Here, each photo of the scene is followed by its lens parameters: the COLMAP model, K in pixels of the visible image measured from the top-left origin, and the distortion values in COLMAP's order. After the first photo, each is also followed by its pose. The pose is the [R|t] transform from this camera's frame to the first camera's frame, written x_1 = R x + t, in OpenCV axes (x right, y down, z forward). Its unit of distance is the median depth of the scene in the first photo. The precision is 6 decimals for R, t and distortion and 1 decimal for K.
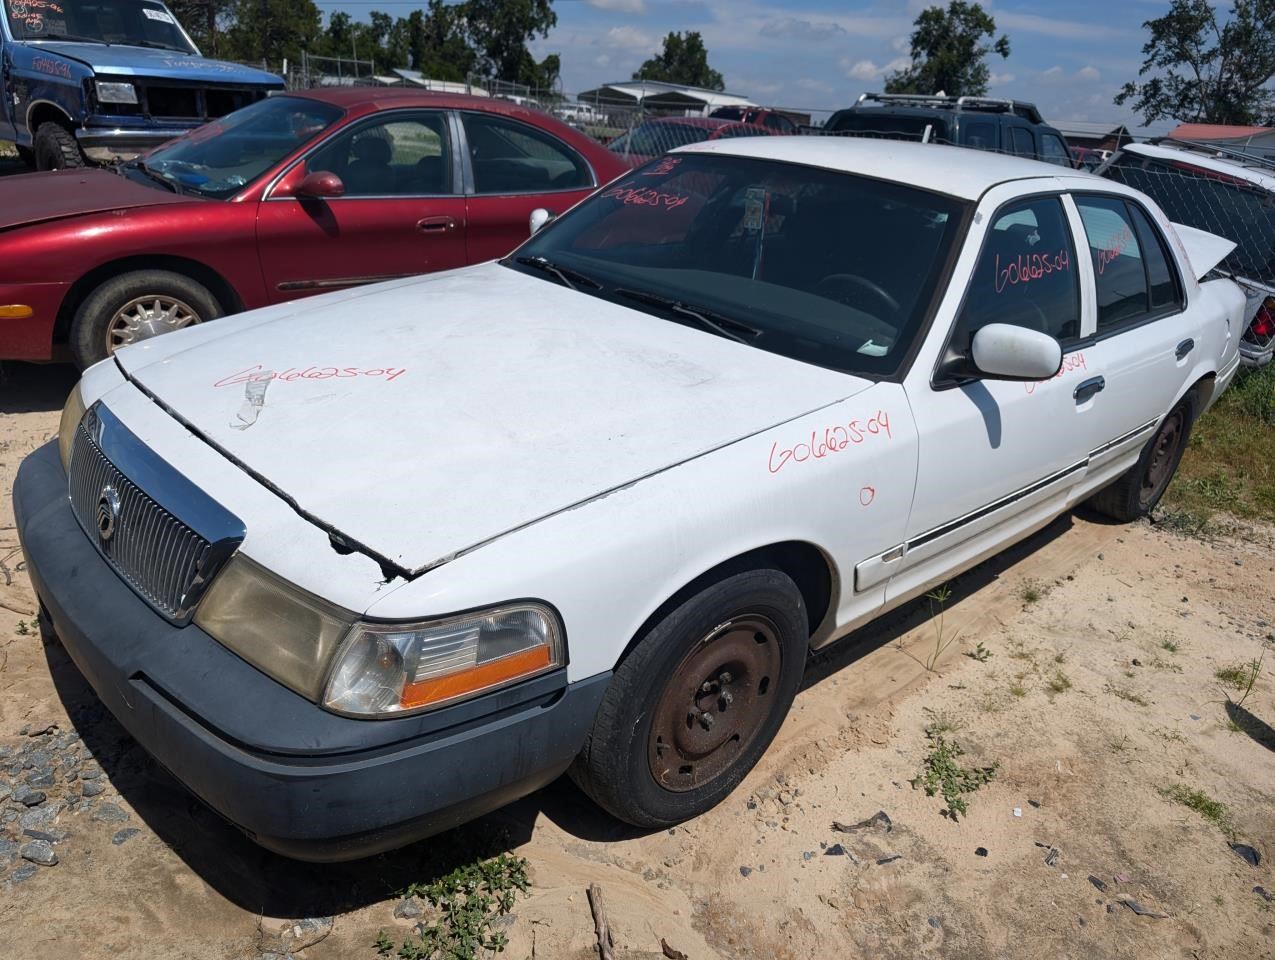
lens RADIAL K [[902.9, 0, 619.9], [0, 902.9, 497.4], [0, 0, 1]] dist [0.029274, -0.031657]
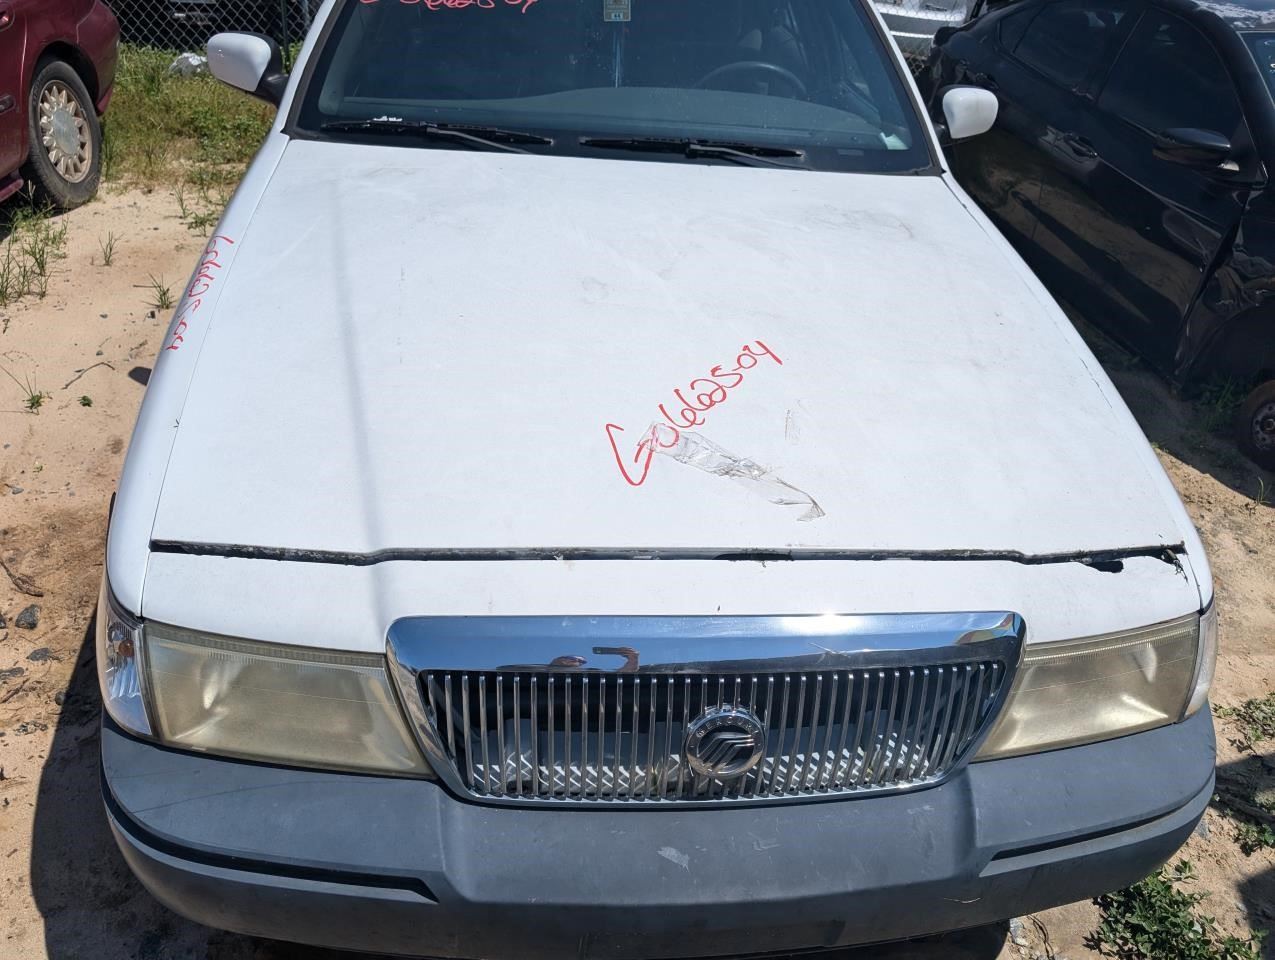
lens RADIAL K [[906.7, 0, 634.2], [0, 906.7, 509.1], [0, 0, 1]] dist [0.011755, -0.011854]
pose [[0.625963, -0.495016, 0.602603, -0.816854], [0.299718, 0.866073, 0.400109, -0.349973], [-0.719958, -0.069842, 0.690494, 0.574781]]
